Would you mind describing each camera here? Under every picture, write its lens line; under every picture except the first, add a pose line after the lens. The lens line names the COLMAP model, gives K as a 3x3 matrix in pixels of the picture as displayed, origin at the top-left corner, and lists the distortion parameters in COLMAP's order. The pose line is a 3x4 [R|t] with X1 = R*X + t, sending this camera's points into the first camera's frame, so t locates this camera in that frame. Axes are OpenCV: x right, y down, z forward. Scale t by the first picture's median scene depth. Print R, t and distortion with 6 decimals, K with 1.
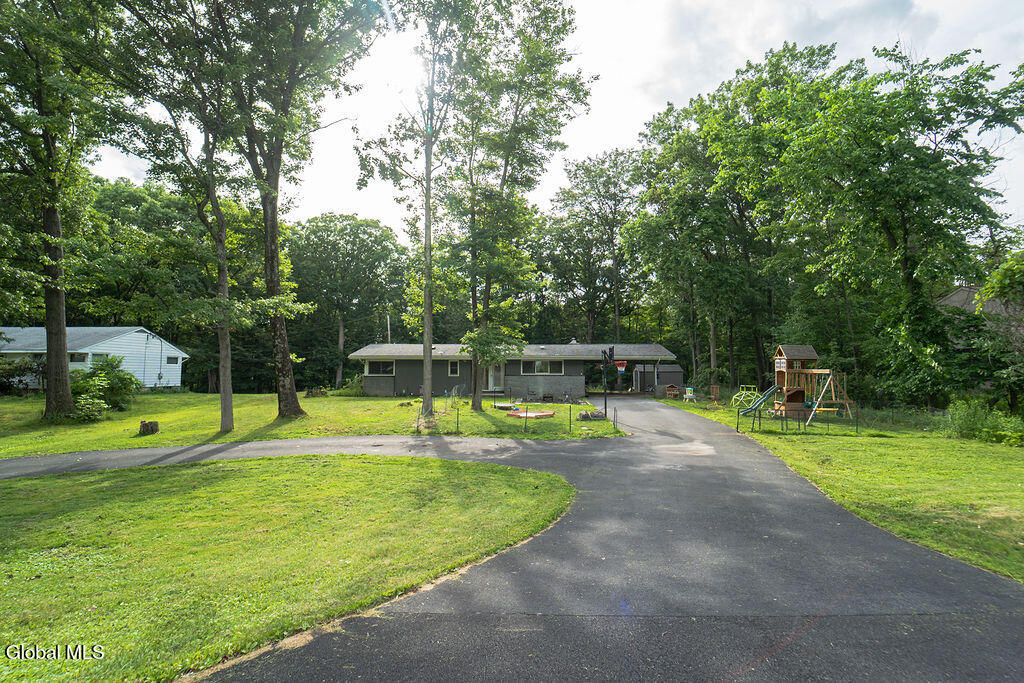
lens RADIAL K [[440.4, 0, 513.5], [0, 440.4, 360.4], [0, 0, 1]] dist [0.000029, -0.000021]
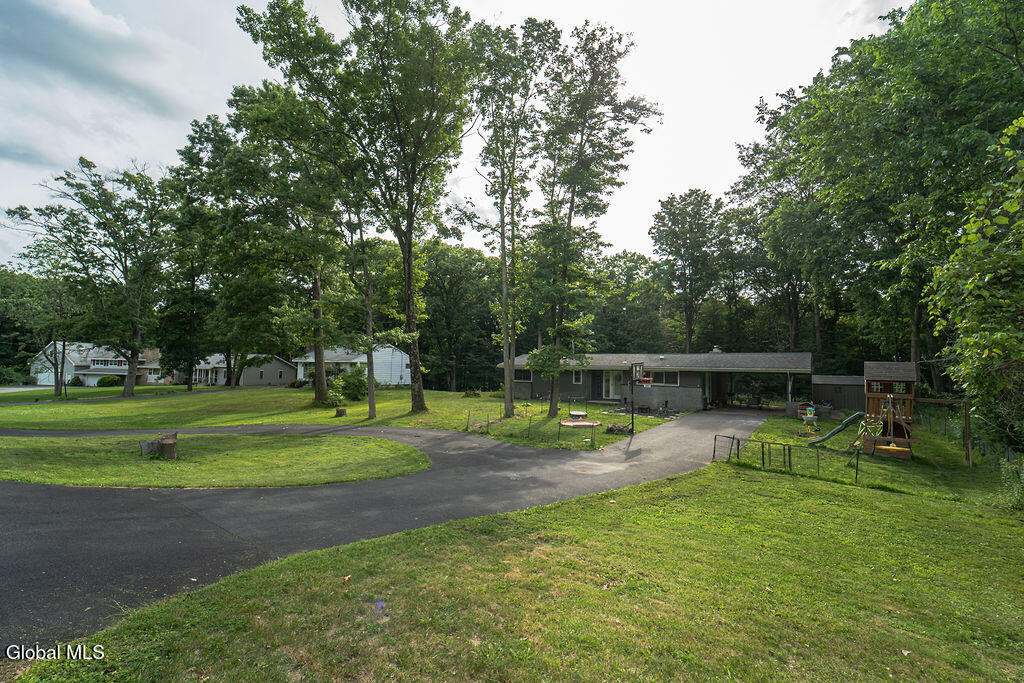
lens RADIAL K [[440.4, 0, 513.5], [0, 440.4, 360.4], [0, 0, 1]] dist [0.000029, -0.000021]
pose [[0.833257, 0.003774, -0.552873, 0.381505], [-0.002349, 0.999992, 0.003286, -0.029611], [0.552881, -0.001440, 0.833259, -0.004904]]
